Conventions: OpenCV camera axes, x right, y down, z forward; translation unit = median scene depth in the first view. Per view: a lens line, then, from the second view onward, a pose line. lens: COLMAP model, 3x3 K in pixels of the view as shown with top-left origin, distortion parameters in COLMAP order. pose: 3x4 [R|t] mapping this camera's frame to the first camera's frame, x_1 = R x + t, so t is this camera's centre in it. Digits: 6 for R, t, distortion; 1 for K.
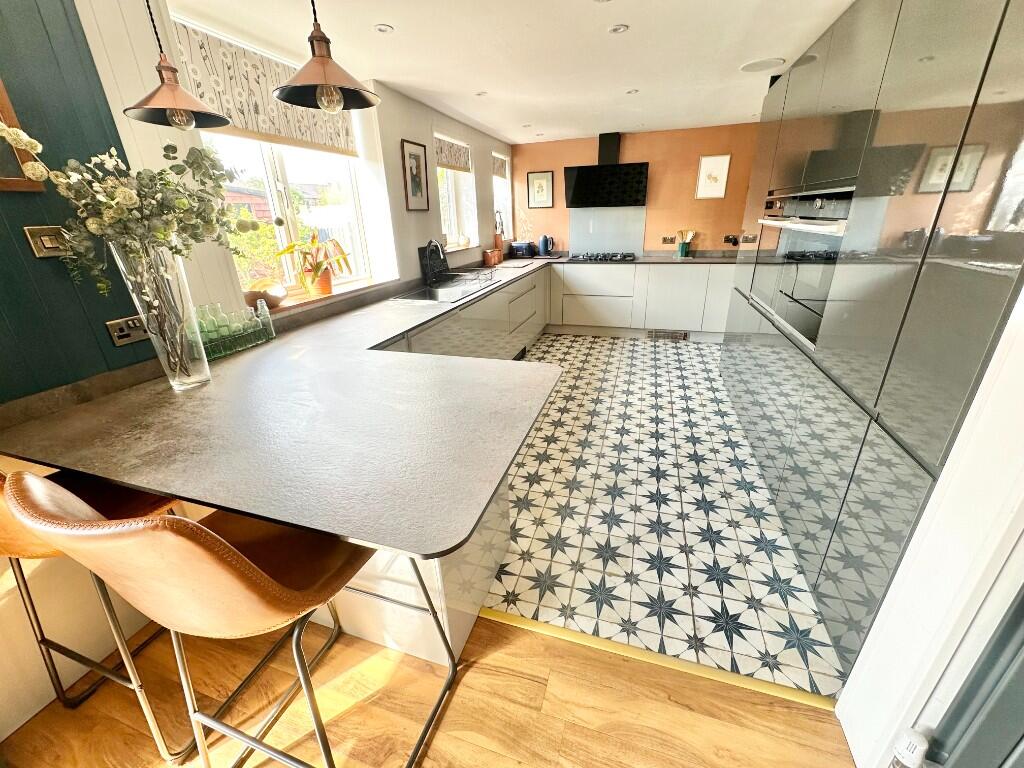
lens RADIAL K [[408.6, 0, 511.7], [0, 408.6, 382.8], [0, 0, 1]] dist [-0.006028, 0.000479]
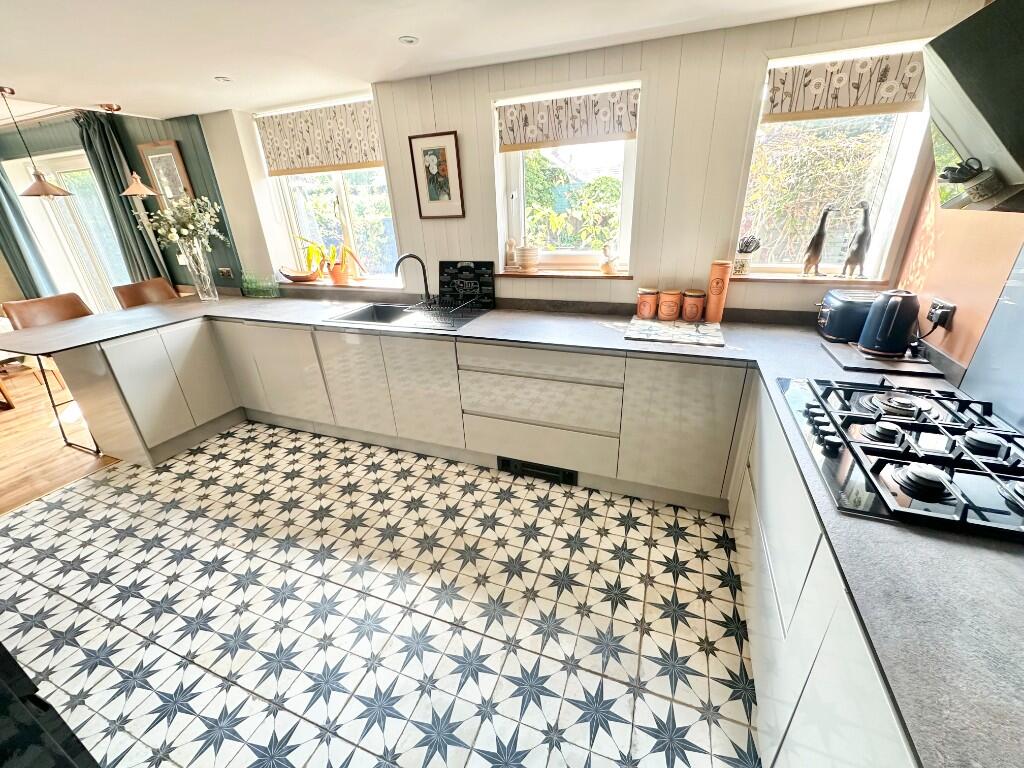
lens RADIAL K [[408.6, 0, 512.2], [0, 408.6, 382.6], [0, 0, 1]] dist [-0.006028, 0.000479]
pose [[-0.052991, 0.427579, -0.902424, 0.504691], [-0.343880, 0.840607, 0.418482, -0.414724], [0.937517, 0.332501, 0.102491, 0.898059]]
